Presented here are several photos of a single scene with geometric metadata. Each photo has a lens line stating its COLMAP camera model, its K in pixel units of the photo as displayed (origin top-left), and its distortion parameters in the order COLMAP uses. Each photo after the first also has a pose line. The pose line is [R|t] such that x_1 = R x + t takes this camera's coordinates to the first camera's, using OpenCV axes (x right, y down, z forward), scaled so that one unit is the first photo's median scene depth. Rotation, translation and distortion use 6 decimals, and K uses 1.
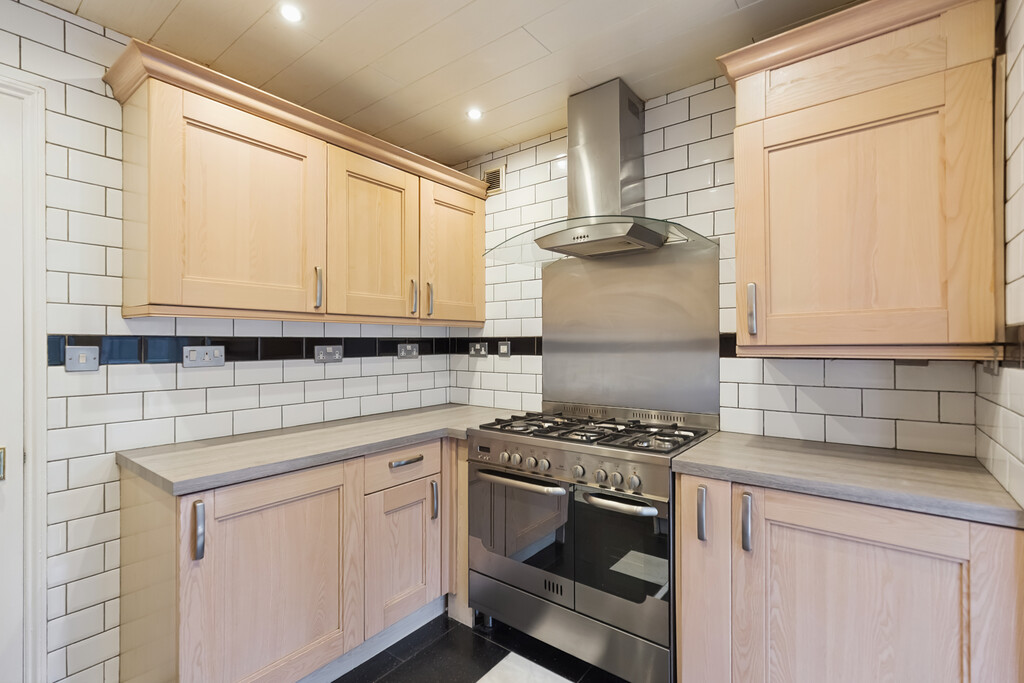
lens RADIAL K [[467.0, 0, 512.7], [0, 467.0, 344.3], [0, 0, 1]] dist [0.010801, -0.000248]
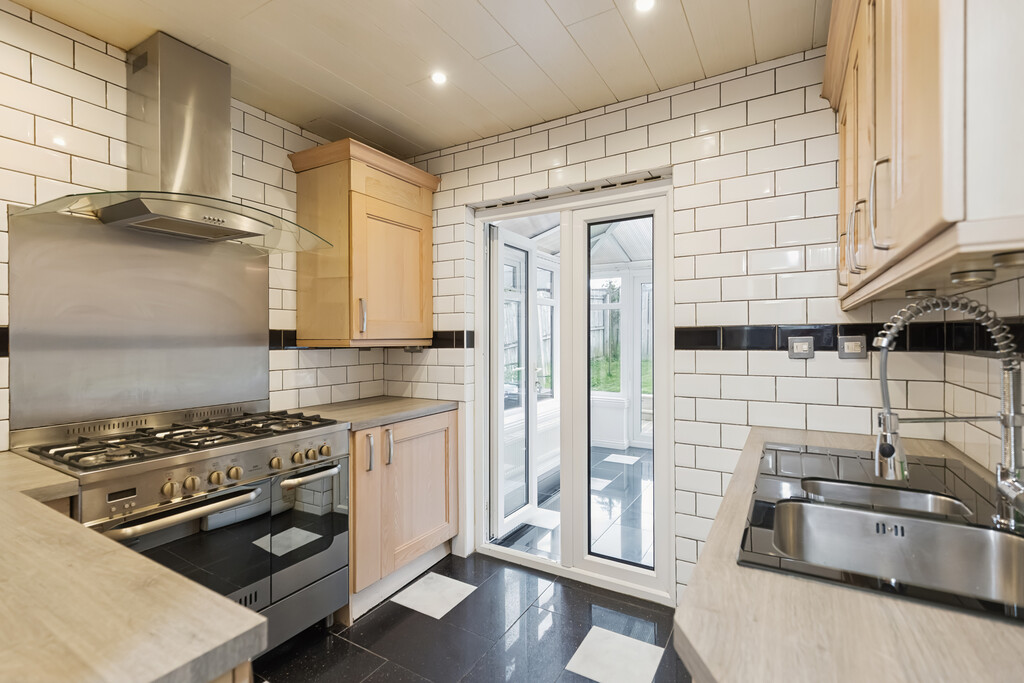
lens RADIAL K [[467.0, 0, 512.7], [0, 467.0, 339.3], [0, 0, 1]] dist [0.010801, -0.000248]
pose [[-0.120027, 0.002248, 0.992768, -0.867272], [0.001003, 0.999997, -0.002143, 0.004564], [-0.992770, 0.000738, -0.120029, 0.565747]]
